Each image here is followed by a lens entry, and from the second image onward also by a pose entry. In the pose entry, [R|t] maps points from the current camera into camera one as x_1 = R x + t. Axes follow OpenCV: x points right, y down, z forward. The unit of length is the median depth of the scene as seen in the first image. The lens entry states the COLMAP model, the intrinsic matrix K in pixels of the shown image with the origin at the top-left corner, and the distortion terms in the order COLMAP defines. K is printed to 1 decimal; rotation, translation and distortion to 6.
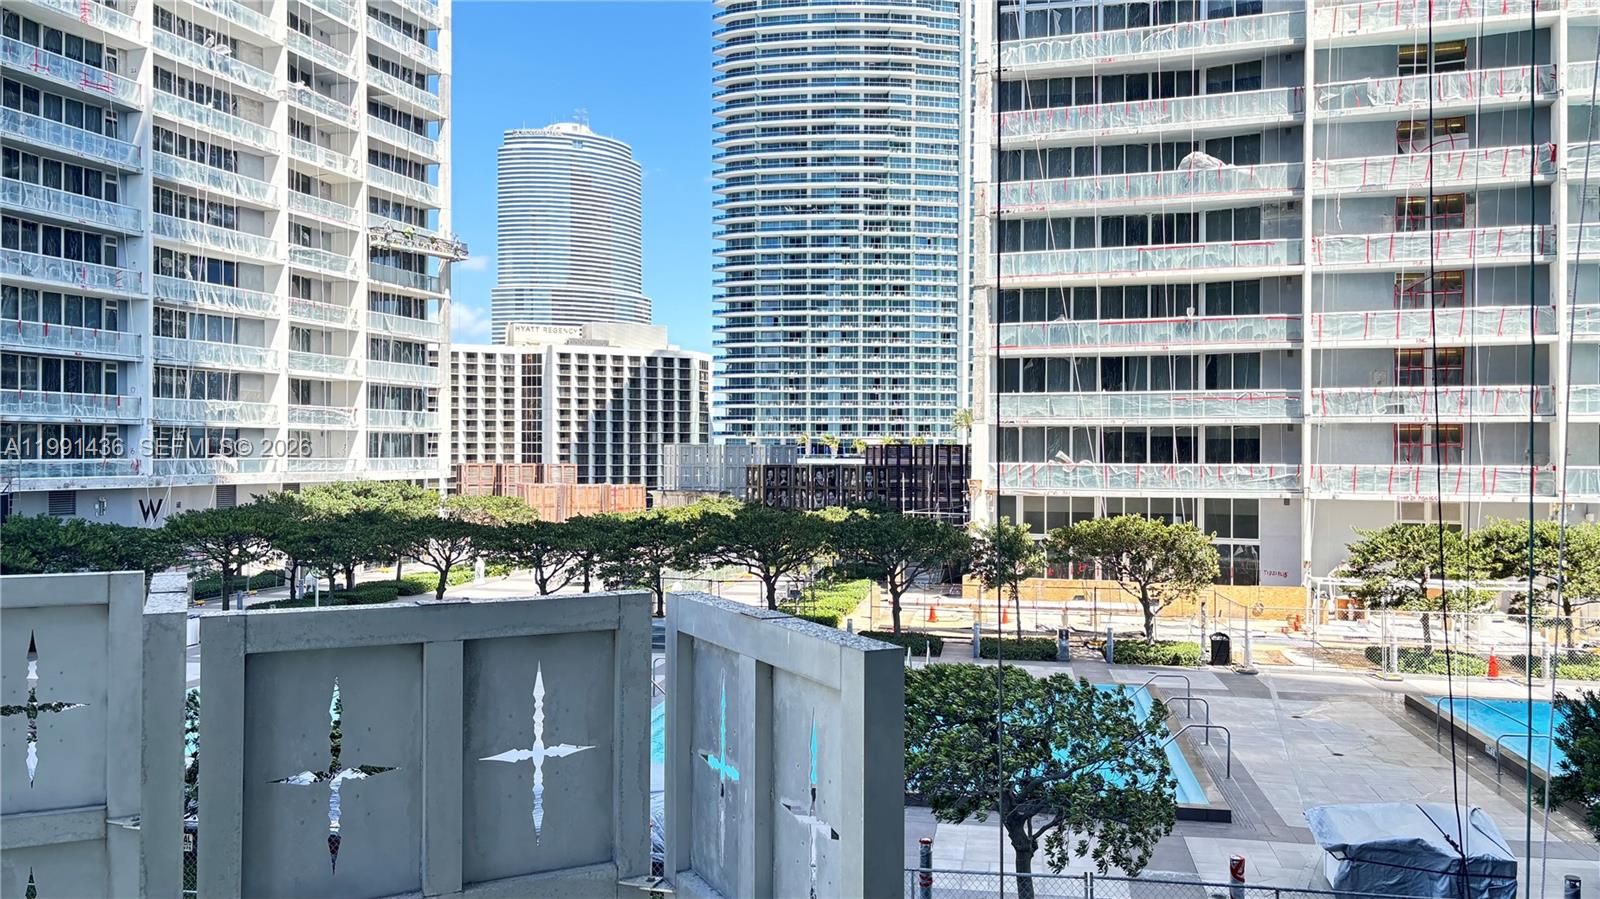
lens RADIAL K [[1228.6, 0, 799.2], [0, 1228.6, 448.9], [0, 0, 1]] dist [0.061703, -0.011672]
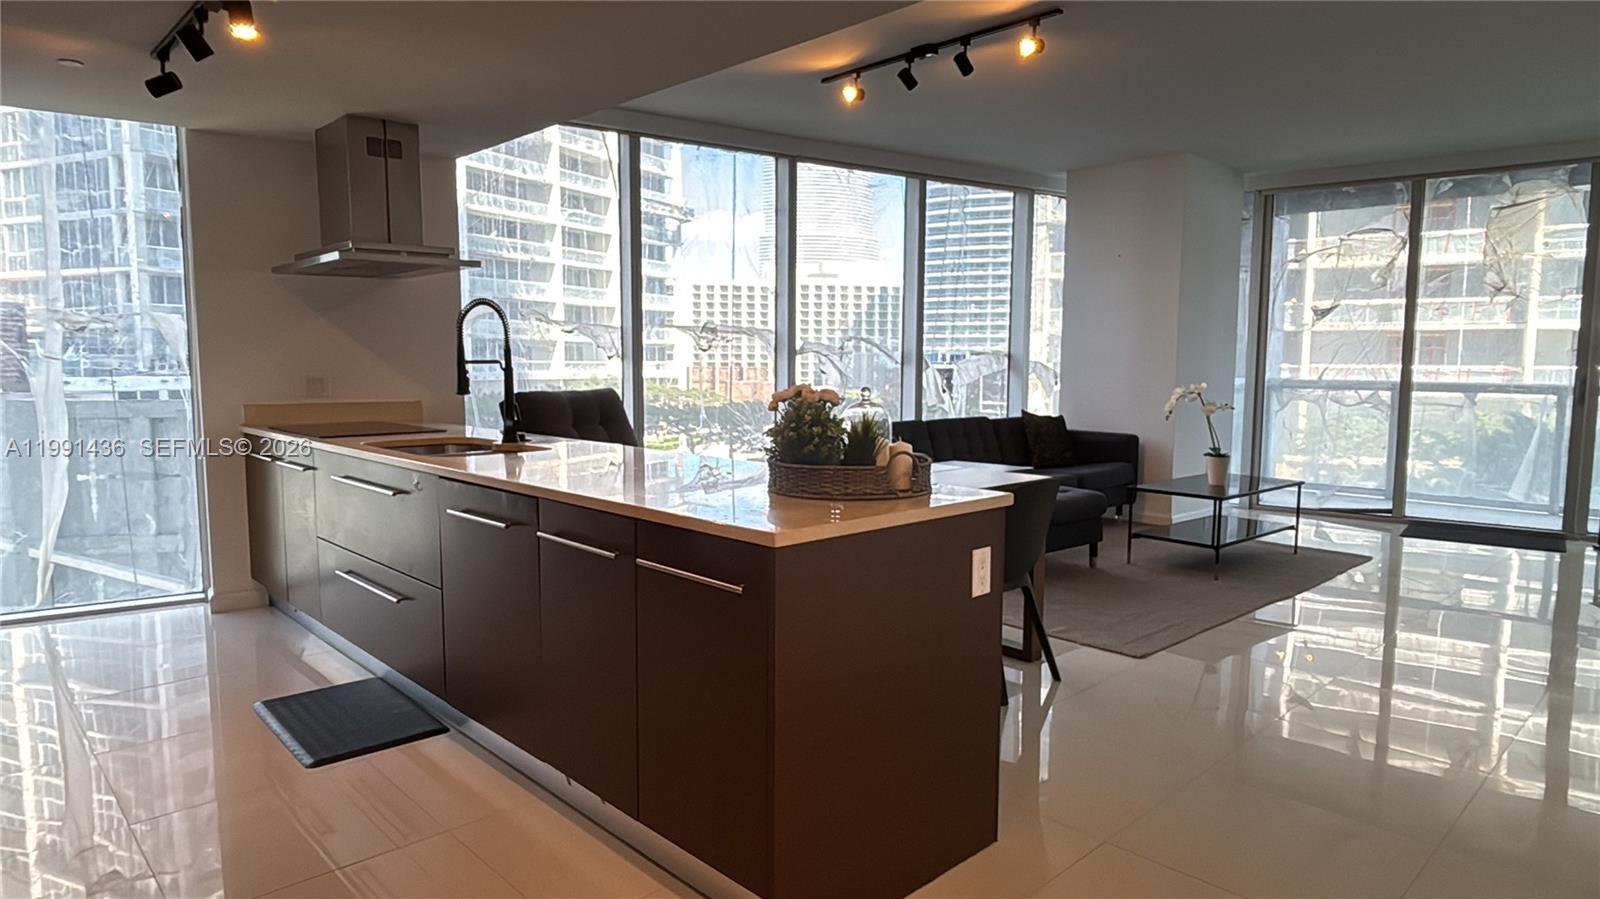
lens RADIAL K [[951.9, 0, 797.3], [0, 951.9, 448.3], [0, 0, 1]] dist [0.006483, -0.003616]
pose [[0.977977, 0.018797, -0.207865, 0.266692], [0.000706, 0.995633, 0.093354, 0.012992], [0.208712, -0.091445, 0.973693, -0.053743]]
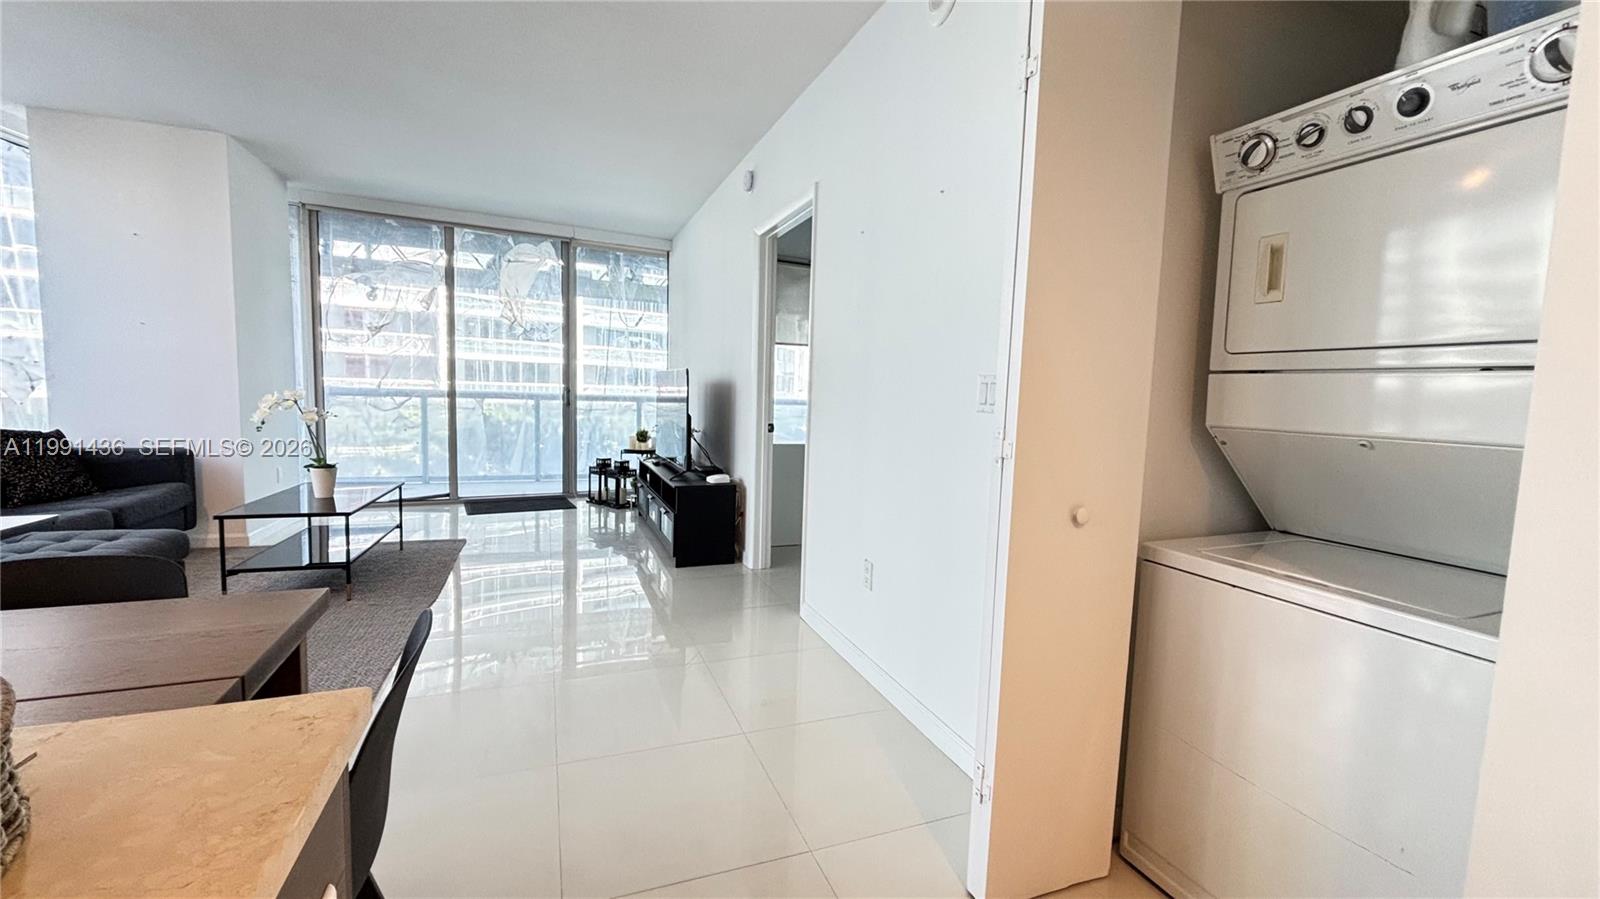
lens RADIAL K [[660.1, 0, 803.5], [0, 660.1, 448.5], [0, 0, 1]] dist [0.002017, 0.000421]
pose [[0.572403, -0.061439, 0.817667, 0.258194], [-0.025708, 0.995354, 0.092786, 0.015239], [-0.819569, -0.074132, 0.568164, 0.011107]]
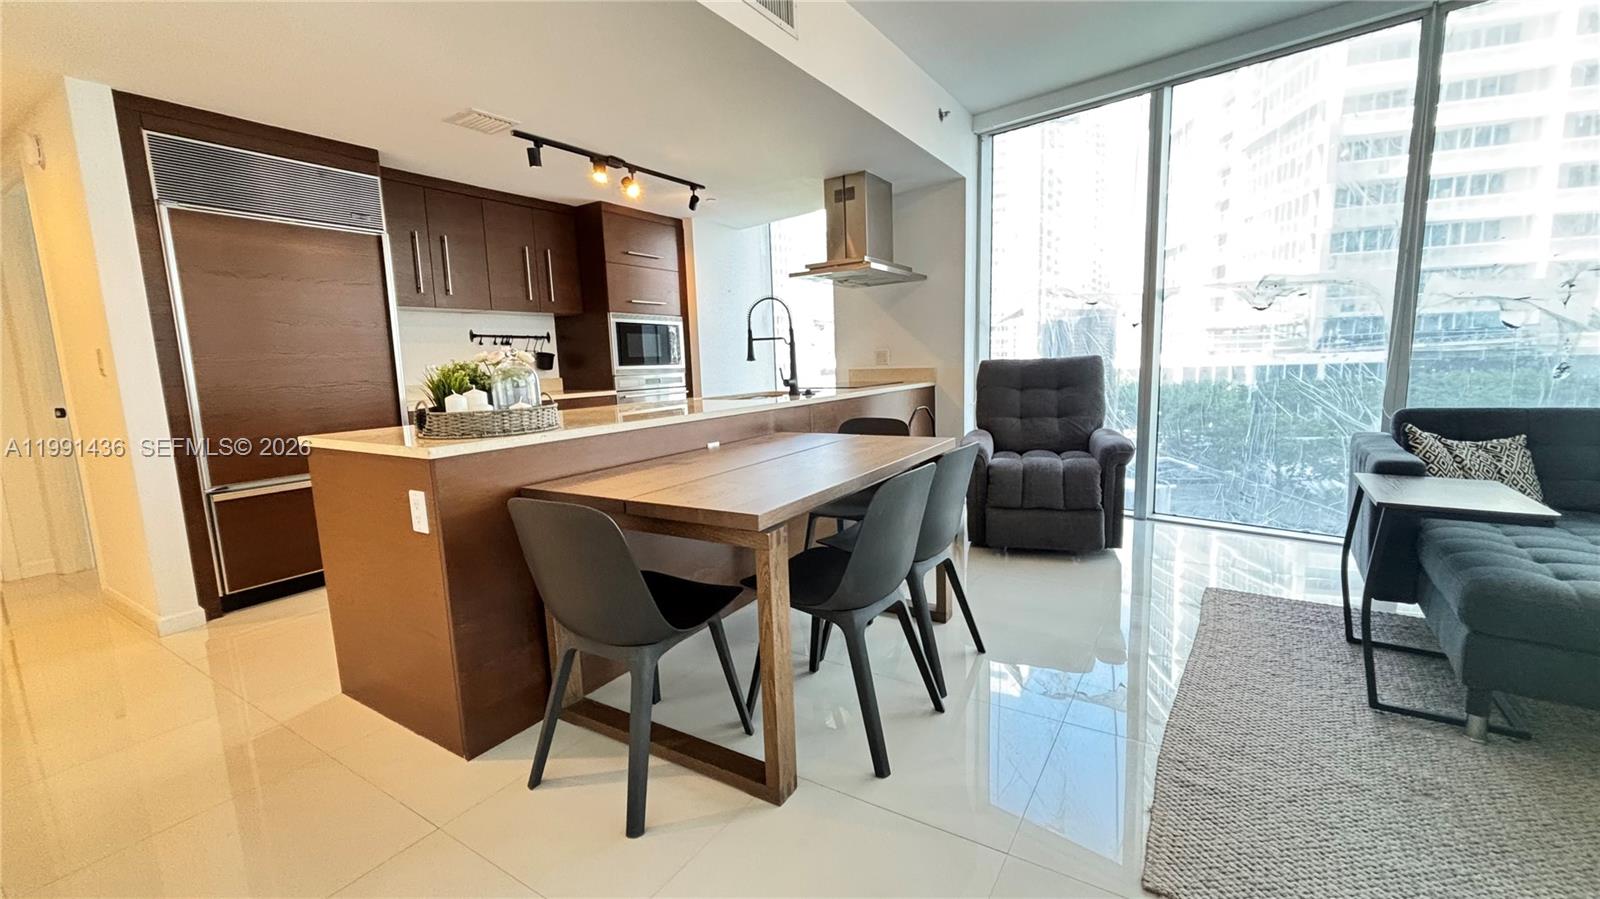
lens RADIAL K [[660.1, 0, 814.2], [0, 660.1, 445.9], [0, 0, 1]] dist [0.002017, 0.000421]
pose [[0.058272, 0.136976, -0.988859, 0.334578], [0.023074, 0.990093, 0.138506, 0.016601], [0.998034, -0.030888, 0.054534, 0.068594]]
